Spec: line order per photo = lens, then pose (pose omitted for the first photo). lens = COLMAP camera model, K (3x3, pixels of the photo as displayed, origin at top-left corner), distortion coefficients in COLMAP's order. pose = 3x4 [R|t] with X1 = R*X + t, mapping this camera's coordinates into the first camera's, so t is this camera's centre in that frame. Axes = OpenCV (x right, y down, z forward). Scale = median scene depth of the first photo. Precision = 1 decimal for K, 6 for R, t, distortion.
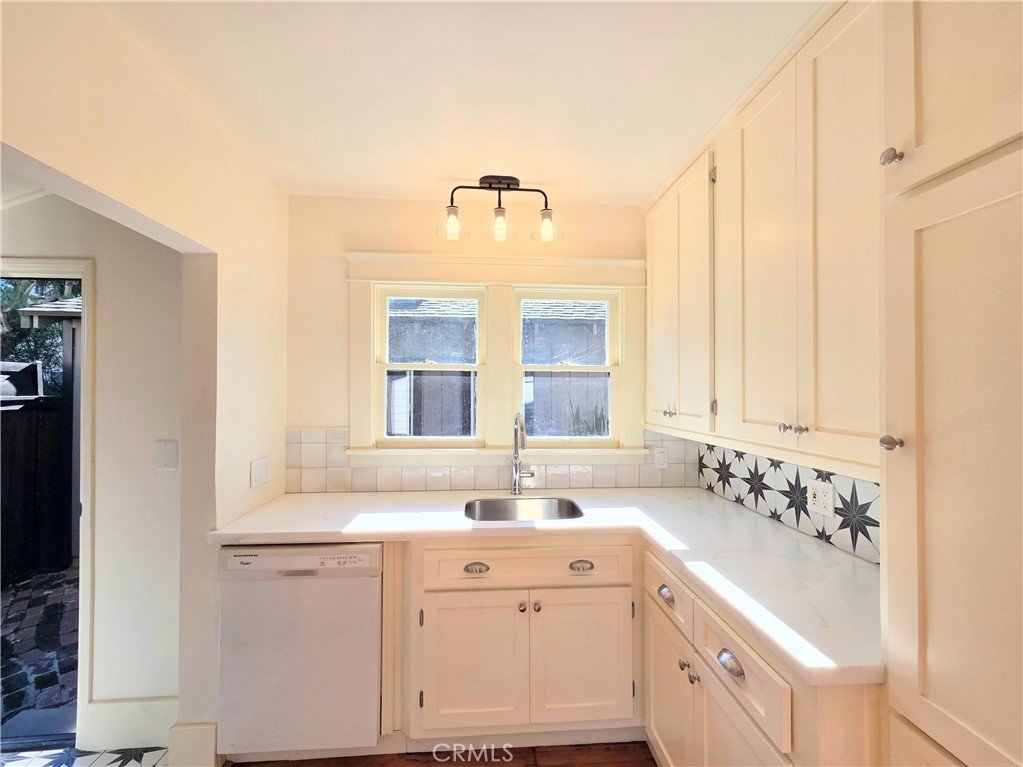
lens RADIAL K [[424.0, 0, 507.2], [0, 424.0, 386.3], [0, 0, 1]] dist [0.002676, 0.001118]
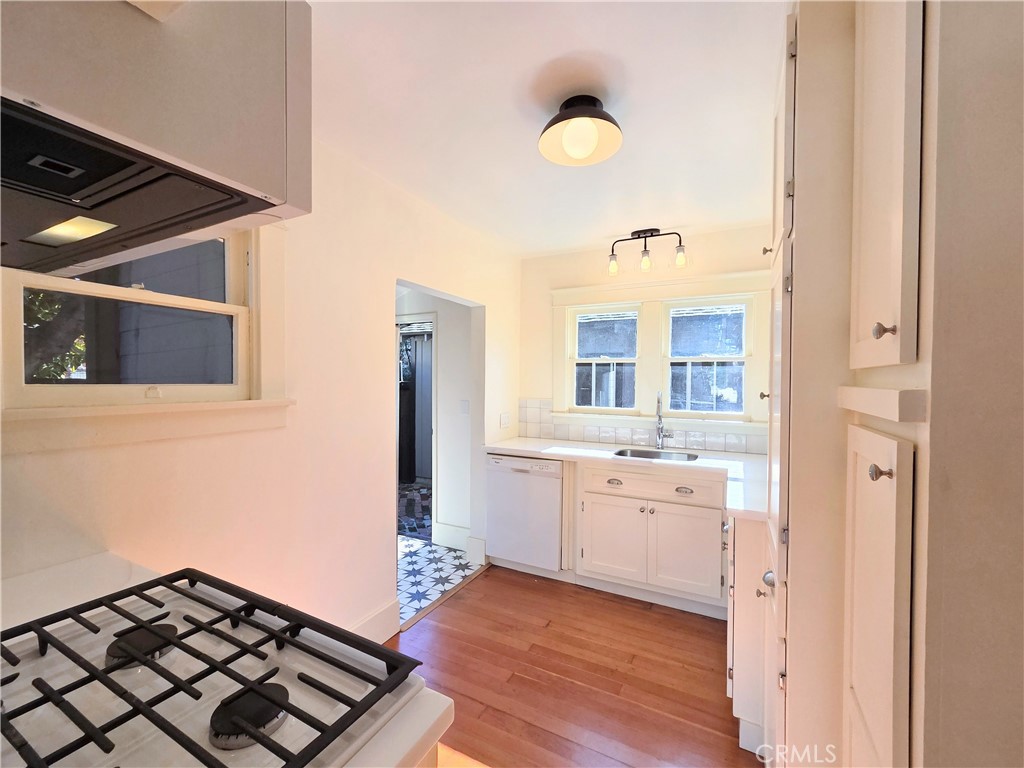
lens RADIAL K [[424.4, 0, 507.7], [0, 424.4, 386.8], [0, 0, 1]] dist [0.002676, 0.001118]
pose [[0.852658, 0.011008, -0.522353, 0.349319], [-0.001123, 0.999814, 0.019237, 0.020842], [0.522468, -0.015816, 0.852512, -0.502881]]
